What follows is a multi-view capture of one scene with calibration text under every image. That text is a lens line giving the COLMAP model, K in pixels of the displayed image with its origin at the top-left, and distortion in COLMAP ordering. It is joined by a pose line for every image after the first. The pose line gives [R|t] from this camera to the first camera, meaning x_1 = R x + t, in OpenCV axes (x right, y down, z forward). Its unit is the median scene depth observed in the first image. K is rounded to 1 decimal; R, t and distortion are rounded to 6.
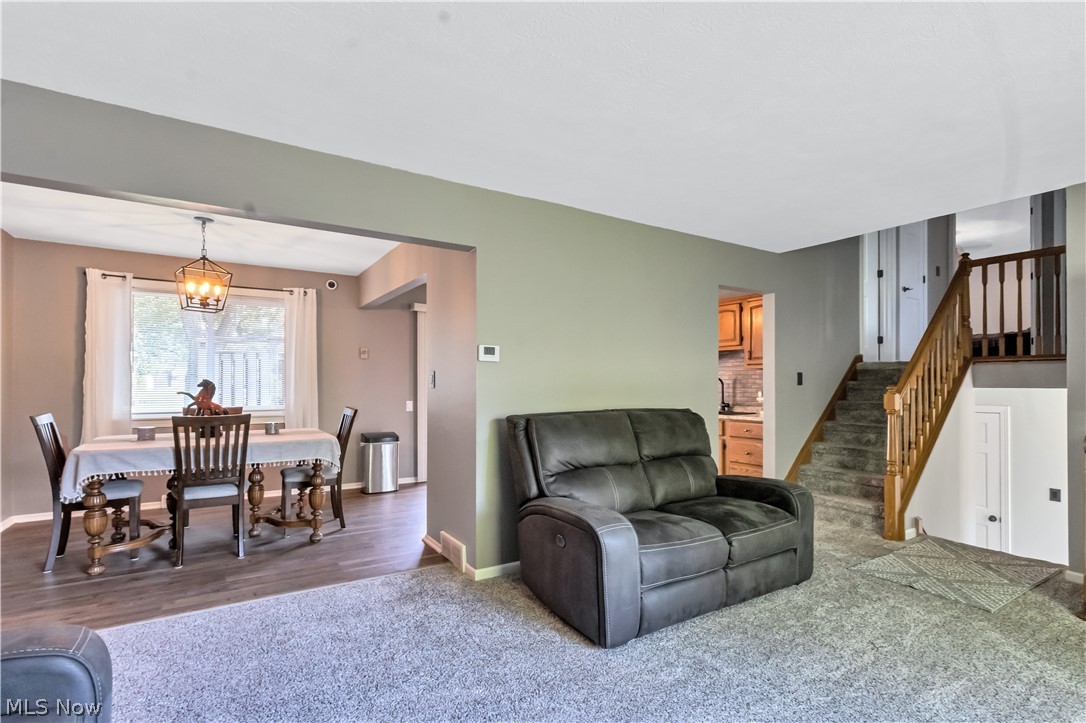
lens RADIAL K [[512.4, 0, 547.2], [0, 512.4, 384.9], [0, 0, 1]] dist [0.000728, 0.000154]
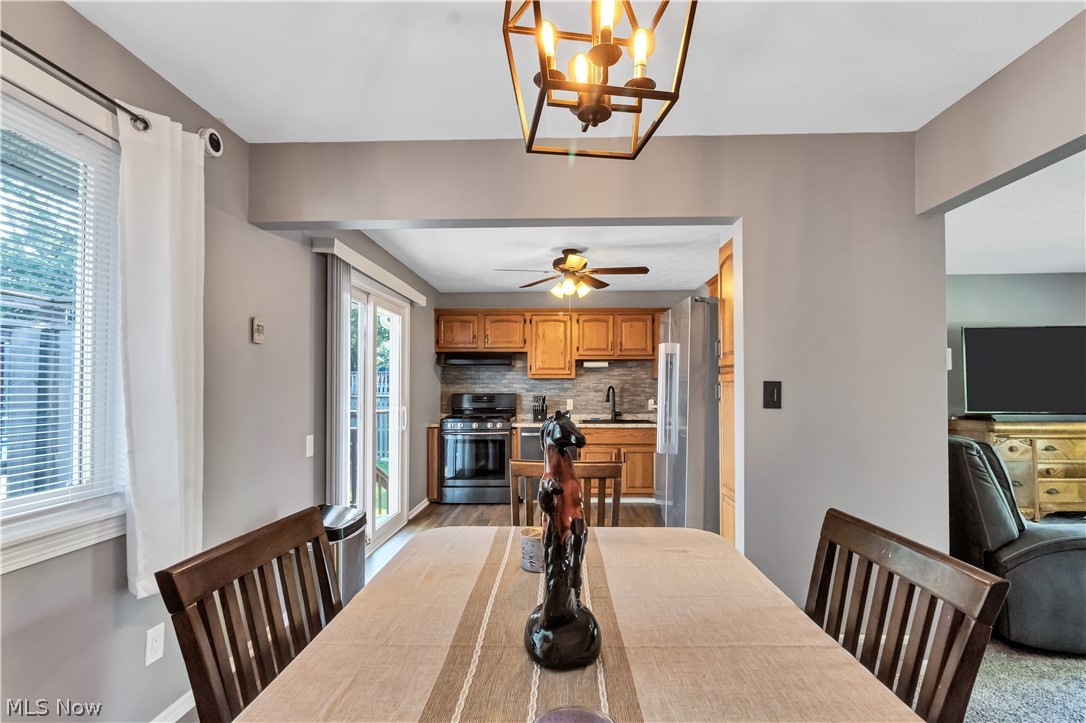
lens RADIAL K [[512.4, 0, 547.2], [0, 512.4, 384.9], [0, 0, 1]] dist [0.000728, 0.000154]
pose [[0.570816, -0.001194, 0.821077, -0.971521], [0.006171, 0.999977, -0.002836, -0.026003], [-0.821055, 0.006685, 0.570810, 0.967075]]
